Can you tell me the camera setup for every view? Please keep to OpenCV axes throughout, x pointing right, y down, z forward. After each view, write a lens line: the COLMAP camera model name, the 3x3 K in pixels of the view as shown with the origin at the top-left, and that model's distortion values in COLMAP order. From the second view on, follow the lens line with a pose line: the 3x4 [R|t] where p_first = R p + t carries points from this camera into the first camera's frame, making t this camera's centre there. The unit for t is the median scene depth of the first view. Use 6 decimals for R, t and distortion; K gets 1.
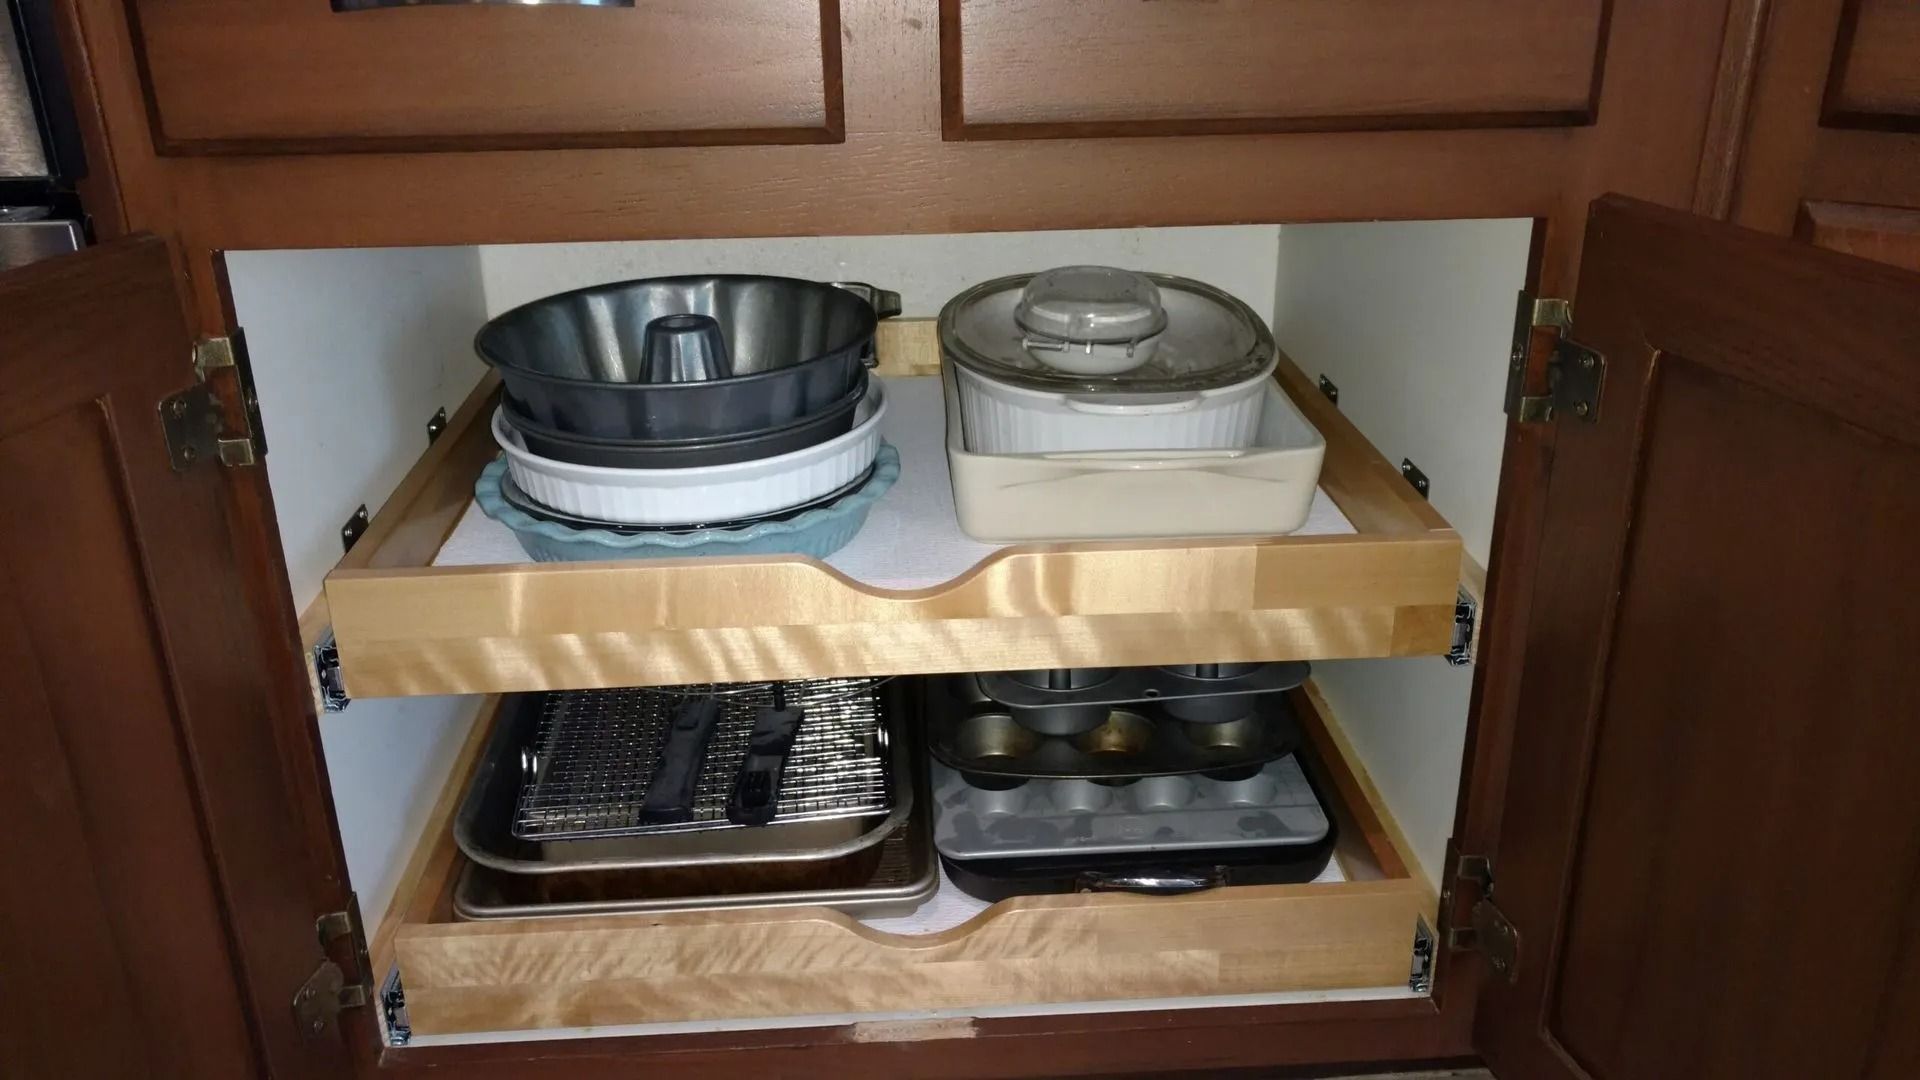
lens RADIAL K [[1503.3, 0, 968.6], [0, 1503.3, 535.3], [0, 0, 1]] dist [0.000435, 0.006439]
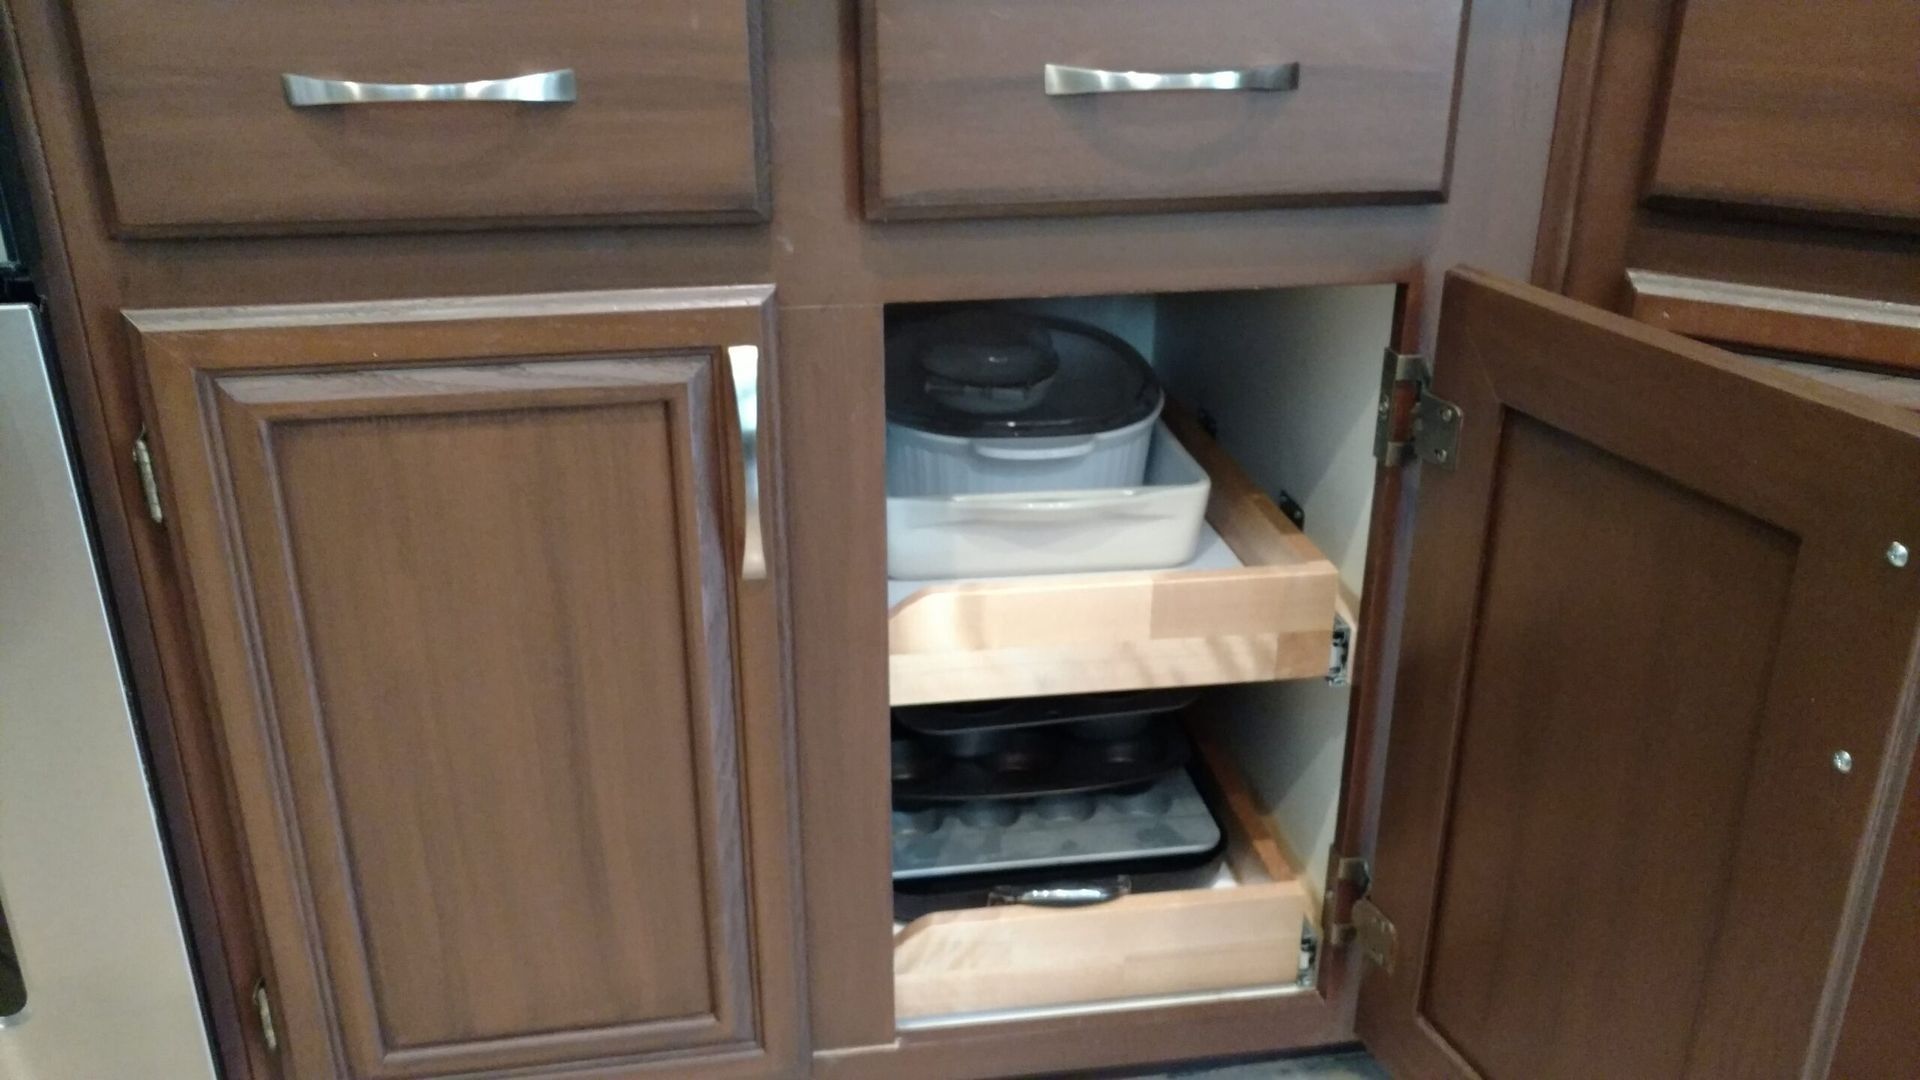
lens RADIAL K [[1636.6, 0, 956.4], [0, 1636.6, 543.1], [0, 0, 1]] dist [0.056295, -0.002395]
pose [[0.995886, -0.020574, 0.088250, -0.052387], [0.019229, 0.999686, 0.016065, -0.041432], [-0.088553, -0.014302, 0.995969, -0.163424]]
